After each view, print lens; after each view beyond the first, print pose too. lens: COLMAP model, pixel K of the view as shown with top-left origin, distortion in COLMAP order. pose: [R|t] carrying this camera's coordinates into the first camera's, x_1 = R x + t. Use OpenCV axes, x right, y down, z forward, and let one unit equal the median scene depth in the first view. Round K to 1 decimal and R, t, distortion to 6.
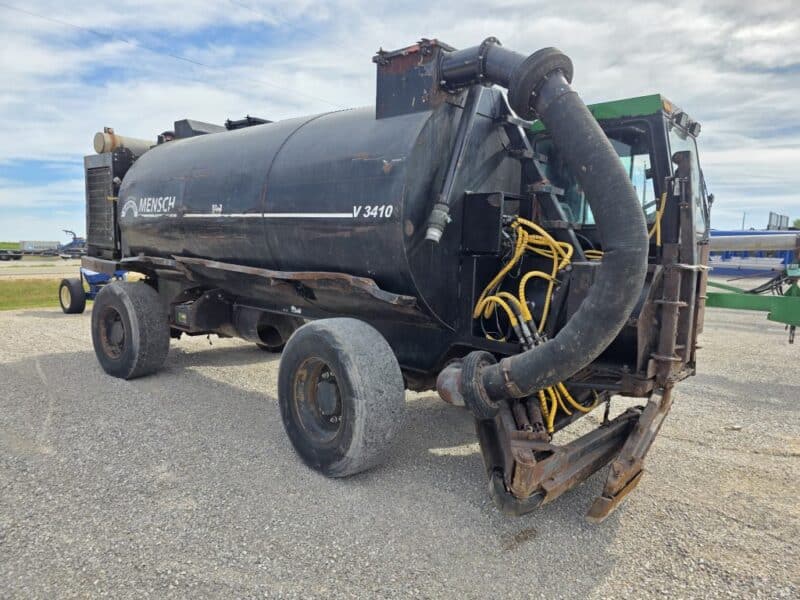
lens RADIAL K [[537.6, 0, 393.4], [0, 537.6, 301.3], [0, 0, 1]] dist [0.042616, -0.045576]
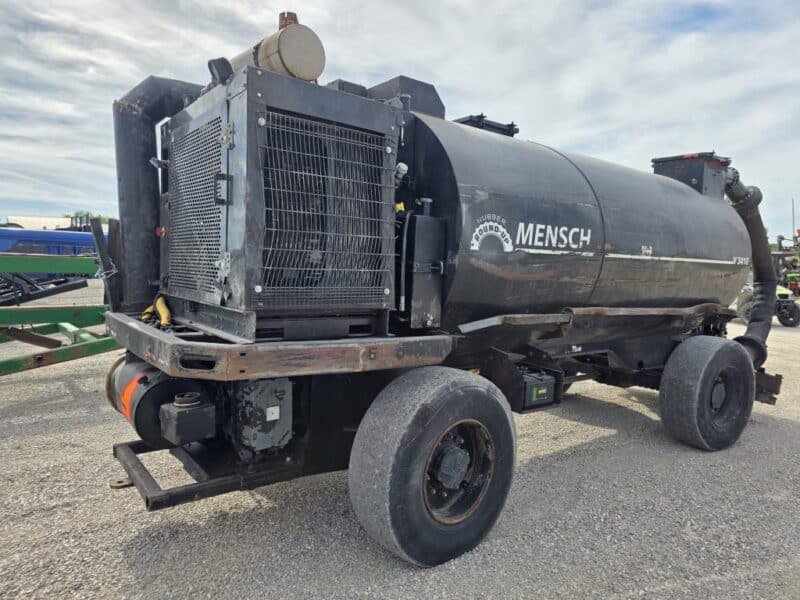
lens RADIAL K [[537.6, 0, 385.8], [0, 537.6, 308.6], [0, 0, 1]] dist [0.042616, -0.045576]
pose [[0.218375, -0.110990, 0.969533, -1.674858], [0.085206, 0.991885, 0.094358, -0.248807], [-0.972138, 0.062004, 0.226060, 1.546100]]
